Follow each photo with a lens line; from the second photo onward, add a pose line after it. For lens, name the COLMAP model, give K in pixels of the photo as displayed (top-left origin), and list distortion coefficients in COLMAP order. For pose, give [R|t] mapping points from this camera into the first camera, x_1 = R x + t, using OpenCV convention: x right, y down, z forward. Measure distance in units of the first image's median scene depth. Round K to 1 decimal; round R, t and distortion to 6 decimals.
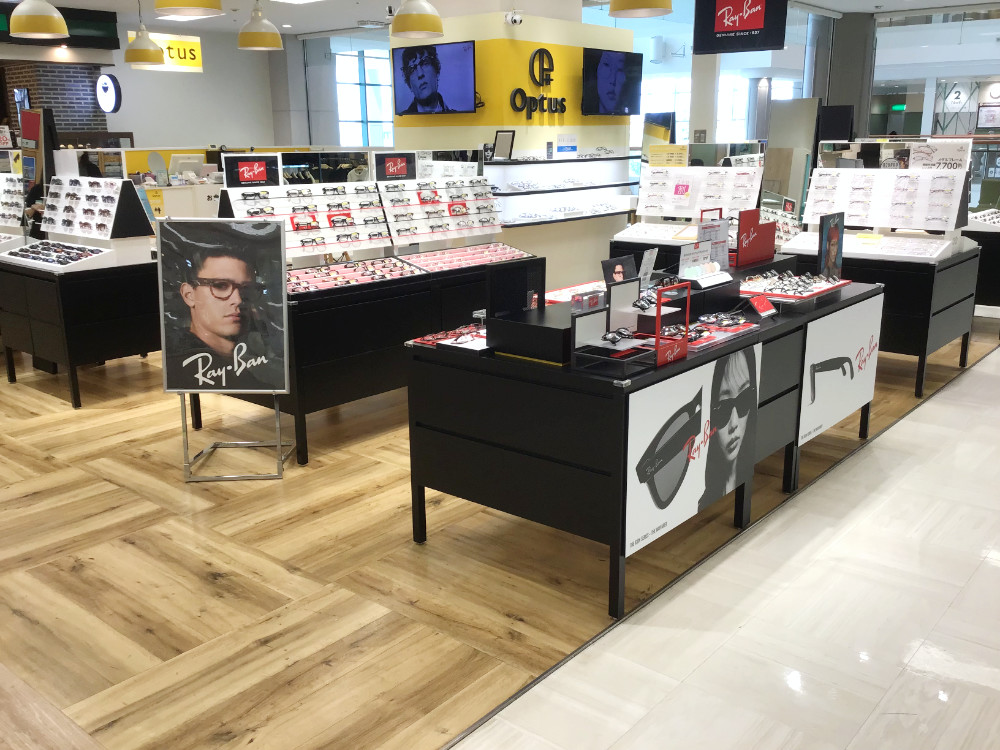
lens RADIAL K [[910.1, 0, 500.0], [0, 910.1, 375.0], [0, 0, 1]] dist [0.105487, -0.208815]
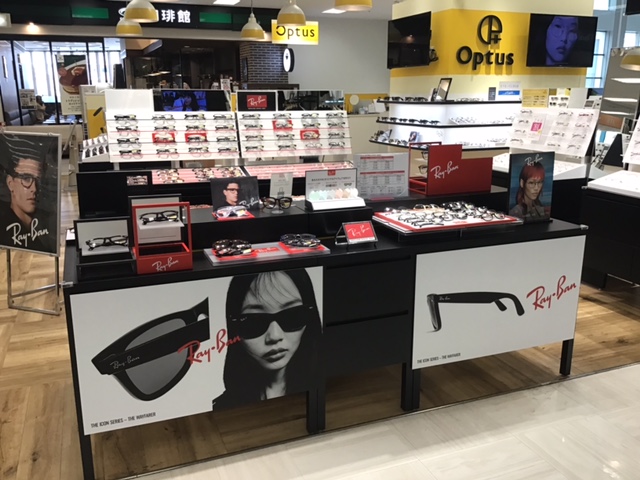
lens RADIAL K [[582.5, 0, 320.0], [0, 582.5, 240.0], [0, 0, 1]] dist [0.105487, -0.208815]
pose [[0.879052, 0.125281, -0.459970, 0.426098], [-0.126583, 0.991556, 0.028154, -0.060967], [0.459614, 0.033475, 0.887488, 0.283598]]
